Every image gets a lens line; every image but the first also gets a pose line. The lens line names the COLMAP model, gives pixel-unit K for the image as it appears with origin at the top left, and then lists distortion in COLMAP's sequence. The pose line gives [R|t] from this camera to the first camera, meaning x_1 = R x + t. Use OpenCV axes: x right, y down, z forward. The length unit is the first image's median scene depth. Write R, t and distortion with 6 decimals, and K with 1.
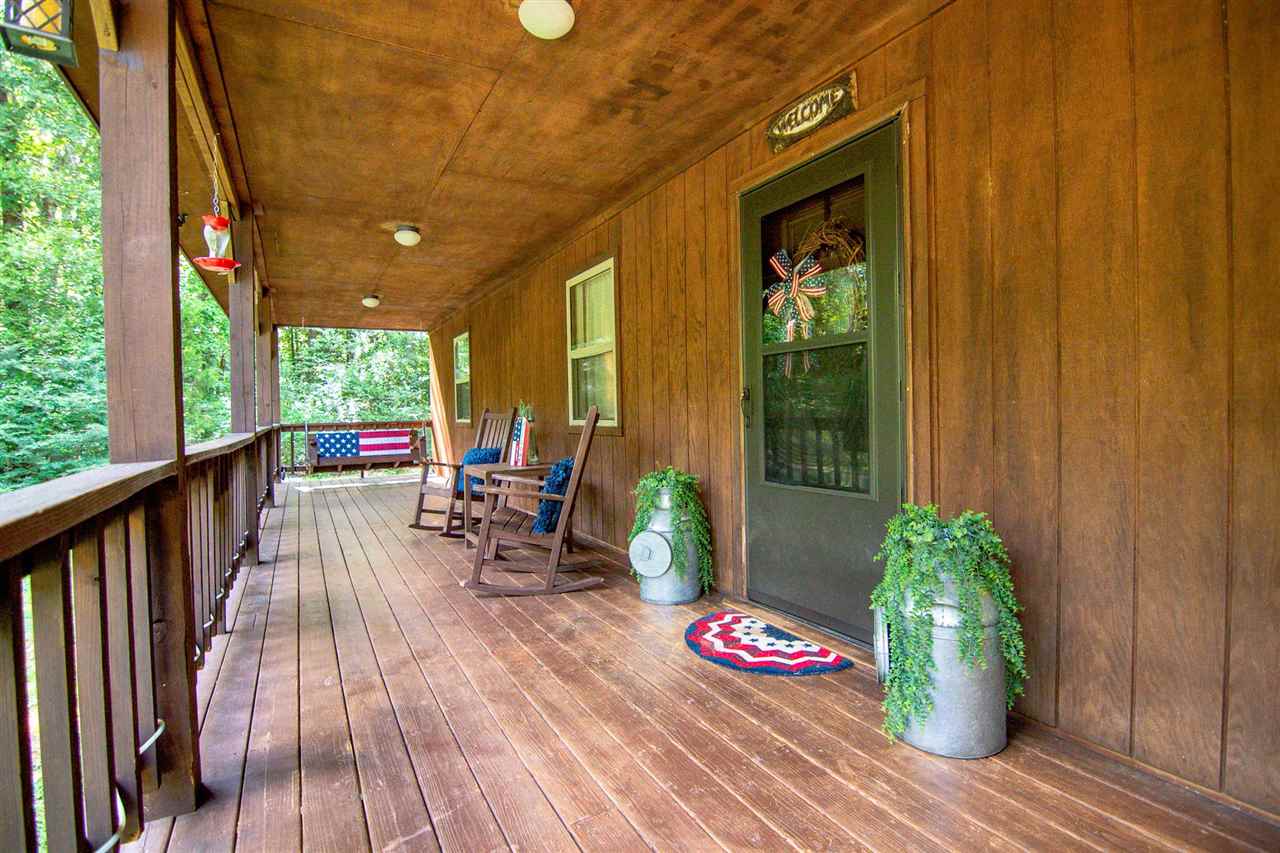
lens RADIAL K [[616.2, 0, 640.0], [0, 616.2, 426.5], [0, 0, 1]] dist [-0.007536, -0.010179]
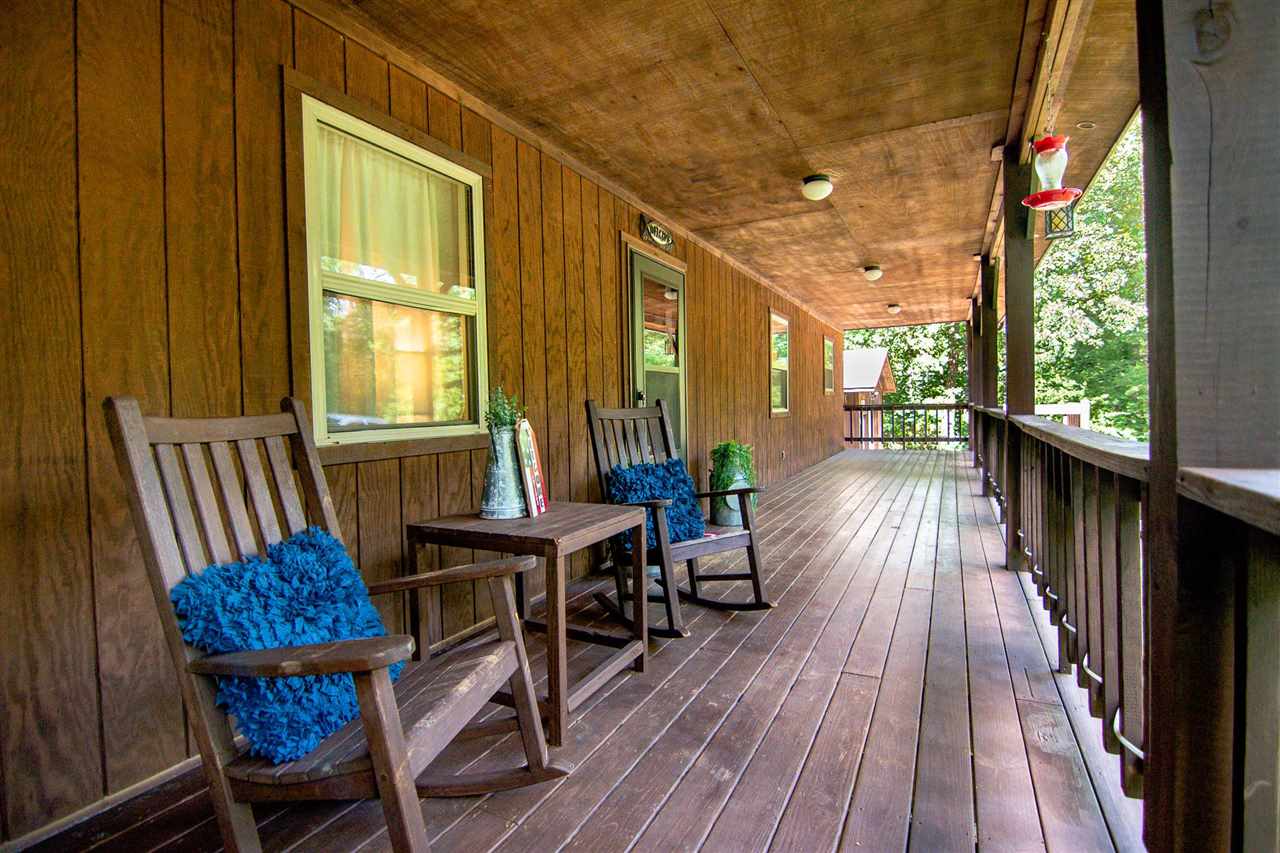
lens RADIAL K [[616.2, 0, 640.0], [0, 616.2, 426.5], [0, 0, 1]] dist [-0.007536, -0.010179]
pose [[-0.561973, 0.005756, 0.827136, -0.338198], [0.053688, 0.998121, 0.029530, -0.008455], [-0.825412, 0.061002, -0.561226, 0.616129]]
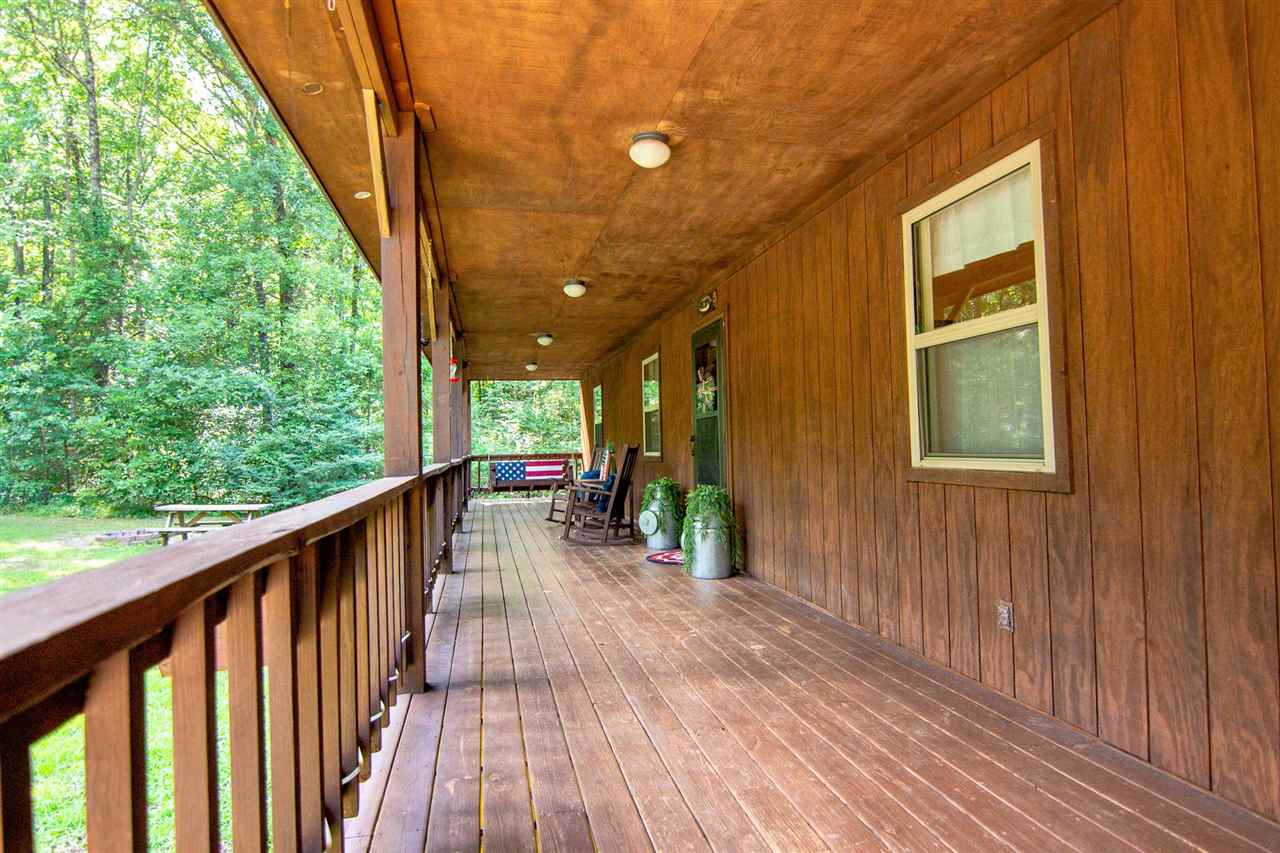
lens RADIAL K [[741.6, 0, 640.0], [0, 741.6, 426.5], [0, 0, 1]] dist [-0.062833, -0.000095]
pose [[0.955564, -0.008926, -0.294650, 0.234937], [-0.004873, 0.998927, -0.046065, 0.005927], [0.294745, 0.045454, 0.954494, -0.423318]]
